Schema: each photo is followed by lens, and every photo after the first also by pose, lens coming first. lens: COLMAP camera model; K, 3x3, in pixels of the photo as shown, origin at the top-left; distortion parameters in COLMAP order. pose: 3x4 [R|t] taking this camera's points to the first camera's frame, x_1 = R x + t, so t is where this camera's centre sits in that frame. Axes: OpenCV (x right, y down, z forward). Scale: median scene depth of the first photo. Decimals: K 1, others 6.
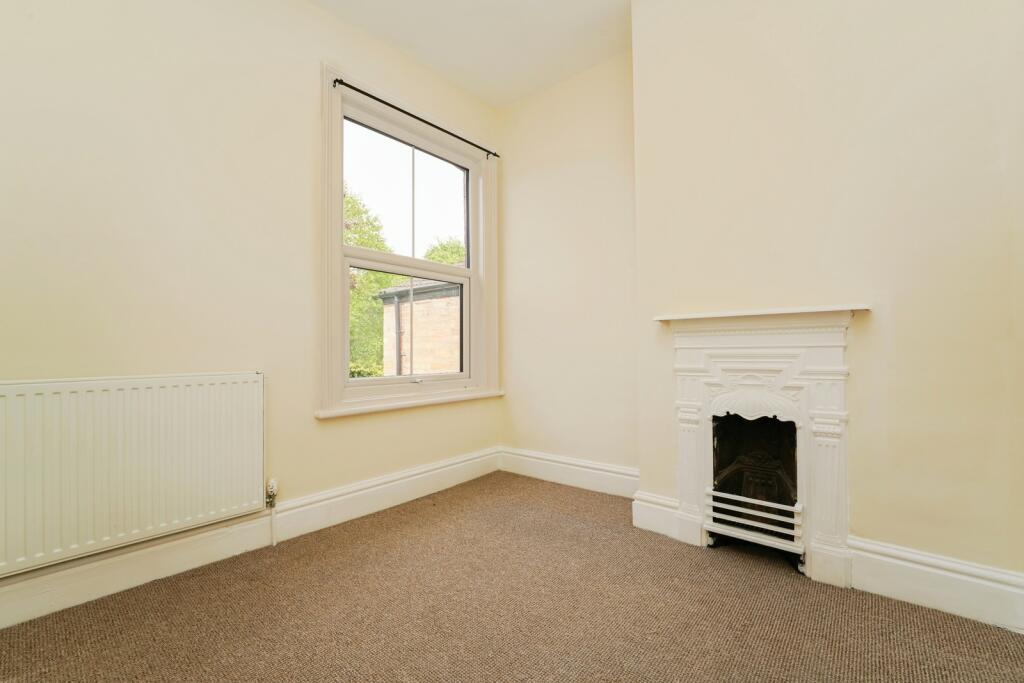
lens RADIAL K [[421.7, 0, 517.0], [0, 421.7, 339.1], [0, 0, 1]] dist [-0.029992, 0.001243]
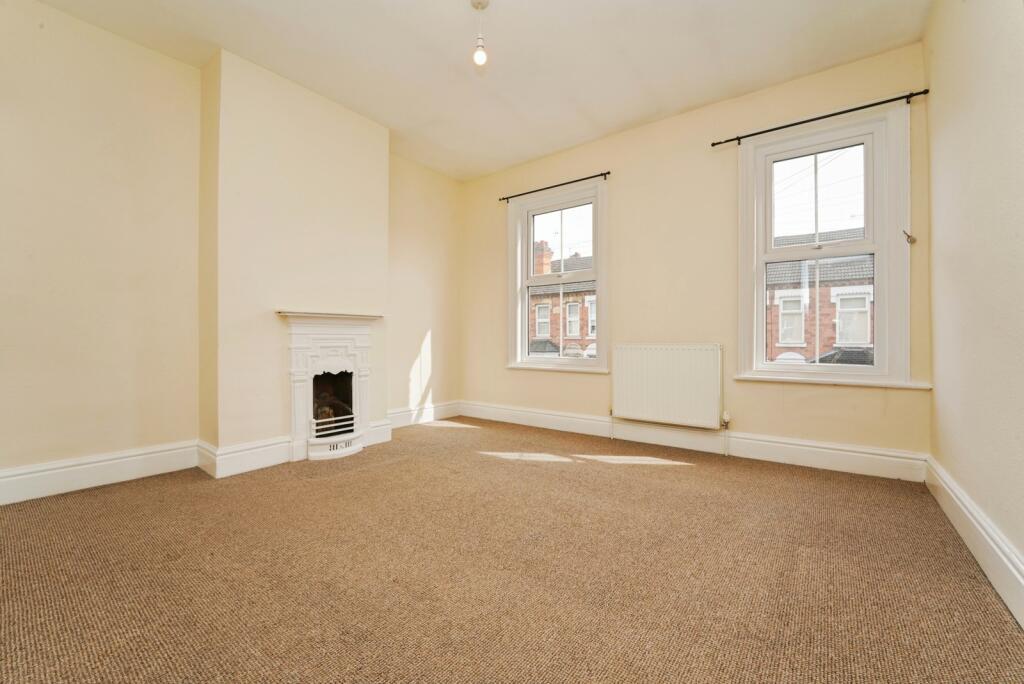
lens RADIAL K [[421.7, 0, 511.9], [0, 421.7, 339.7], [0, 0, 1]] dist [-0.029992, 0.001243]
pose [[-0.062485, 0.003676, 0.998039, -1.171083], [-0.028139, 0.999589, -0.005443, 0.028655], [-0.997649, -0.028424, -0.062356, 0.315467]]
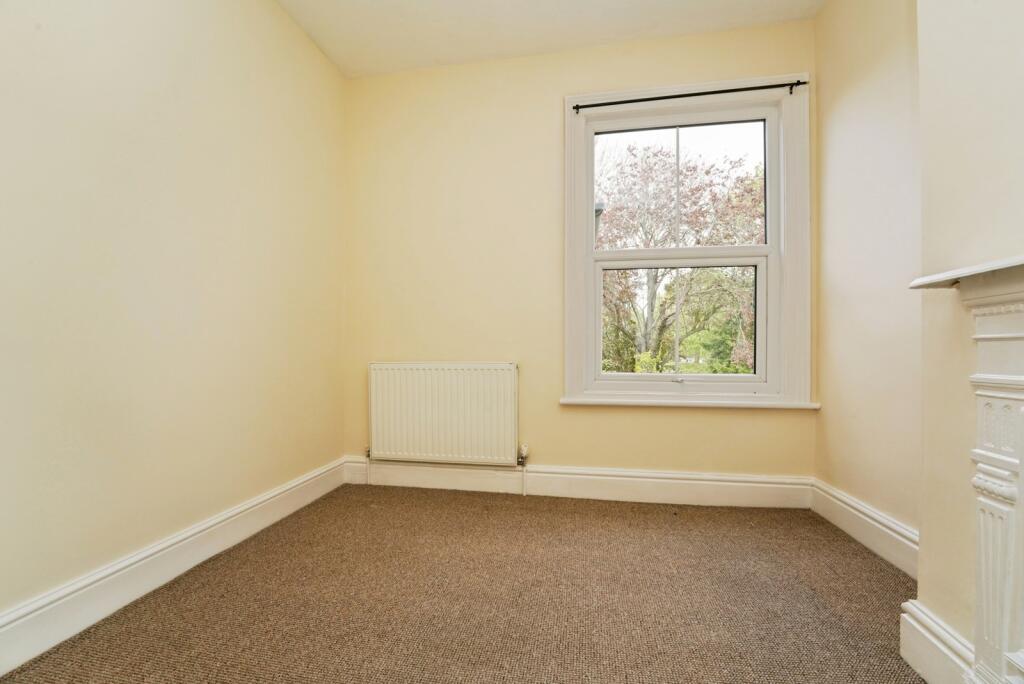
lens RADIAL K [[421.7, 0, 516.9], [0, 421.7, 349.8], [0, 0, 1]] dist [-0.029992, 0.001243]
pose [[0.503521, 0.003204, -0.863977, 0.521199], [0.018609, 0.999721, 0.014553, 0.017193], [0.863782, -0.023405, 0.503321, 0.308705]]
